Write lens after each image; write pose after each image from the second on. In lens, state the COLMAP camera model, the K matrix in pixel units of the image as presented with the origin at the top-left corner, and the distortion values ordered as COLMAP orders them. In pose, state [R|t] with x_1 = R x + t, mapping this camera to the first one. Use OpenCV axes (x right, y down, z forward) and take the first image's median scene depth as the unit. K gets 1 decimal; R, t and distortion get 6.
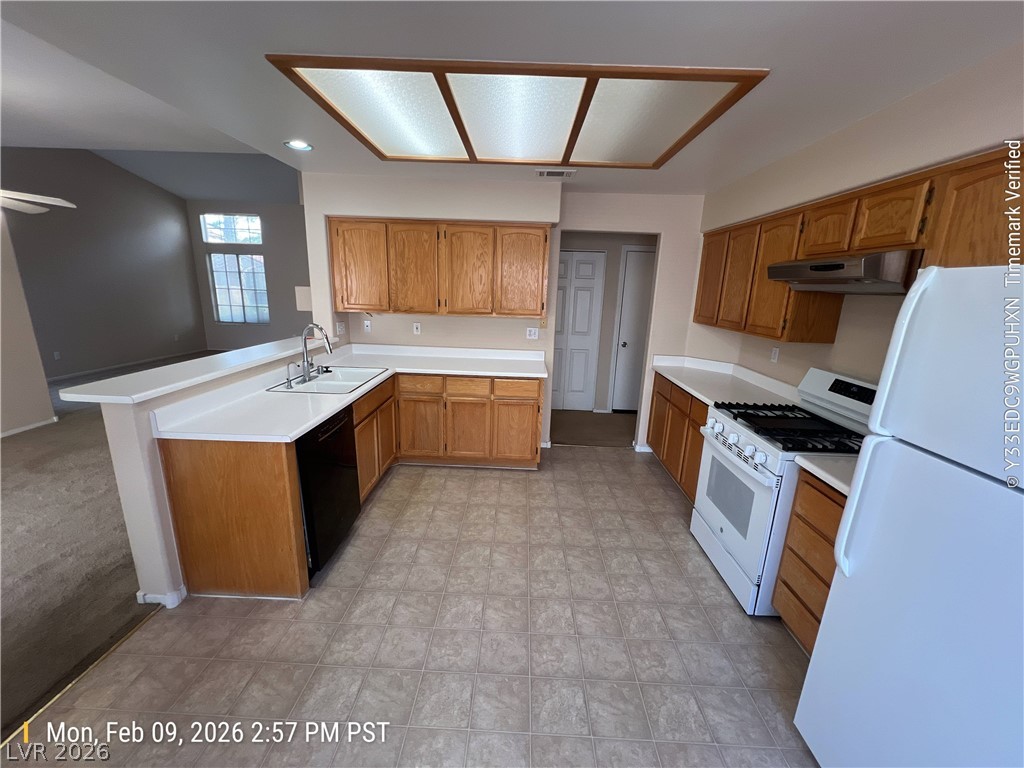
lens RADIAL K [[409.3, 0, 513.6], [0, 409.3, 393.9], [0, 0, 1]] dist [0.001798, 0.000066]
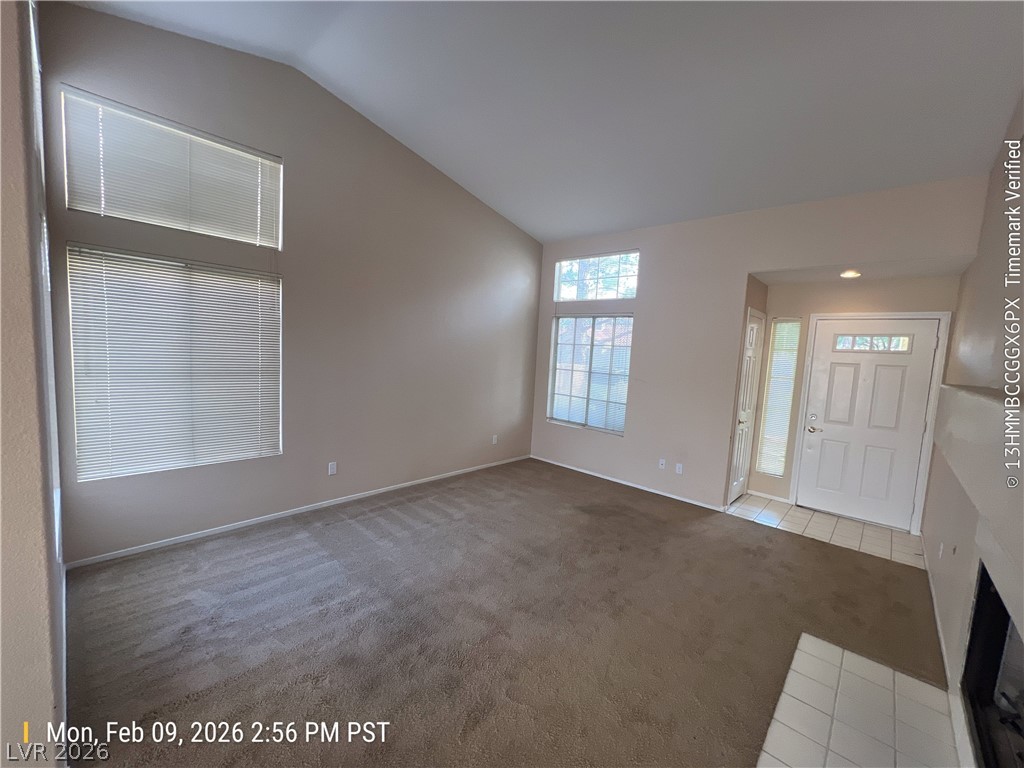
lens RADIAL K [[409.3, 0, 512.8], [0, 409.3, 381.8], [0, 0, 1]] dist [0.001798, 0.000066]
pose [[0.737208, 0.072588, -0.671755, -0.346671], [-0.188673, 0.976780, -0.101509, -0.162203], [0.648788, 0.201576, 0.733785, 0.492392]]
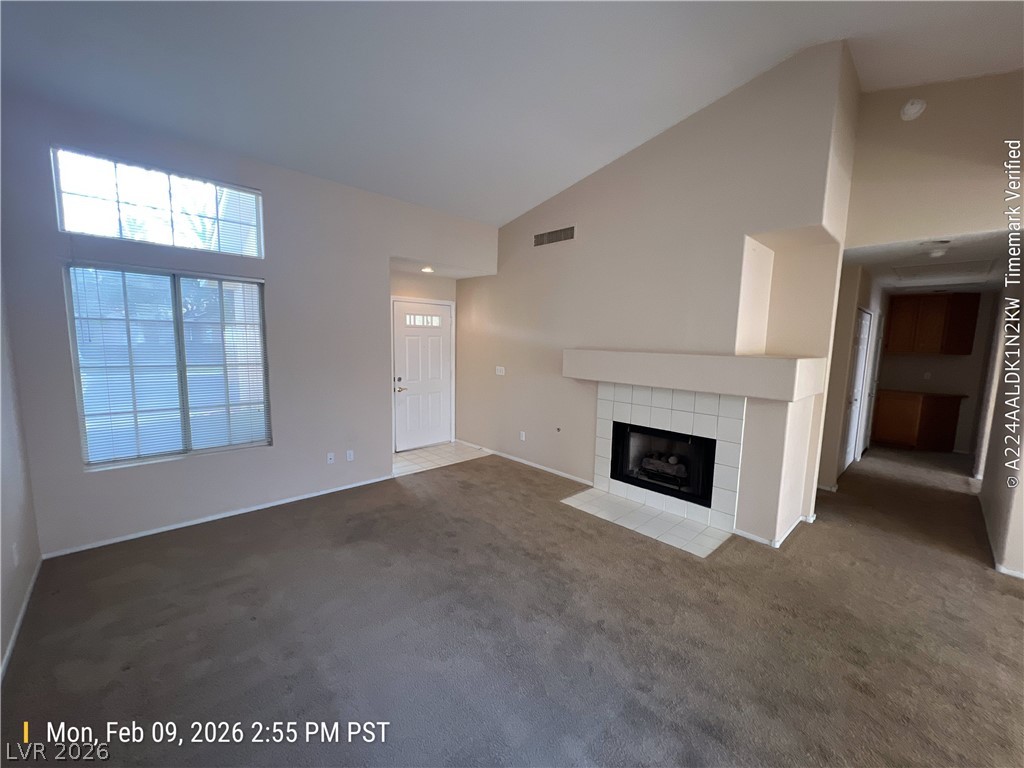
lens RADIAL K [[409.3, 0, 513.1], [0, 409.3, 385.8], [0, 0, 1]] dist [0.001798, 0.000066]
pose [[0.721537, -0.085063, 0.687131, -0.725416], [0.145928, 0.988815, -0.030825, -0.186538], [-0.676823, 0.122513, 0.725879, 0.534959]]
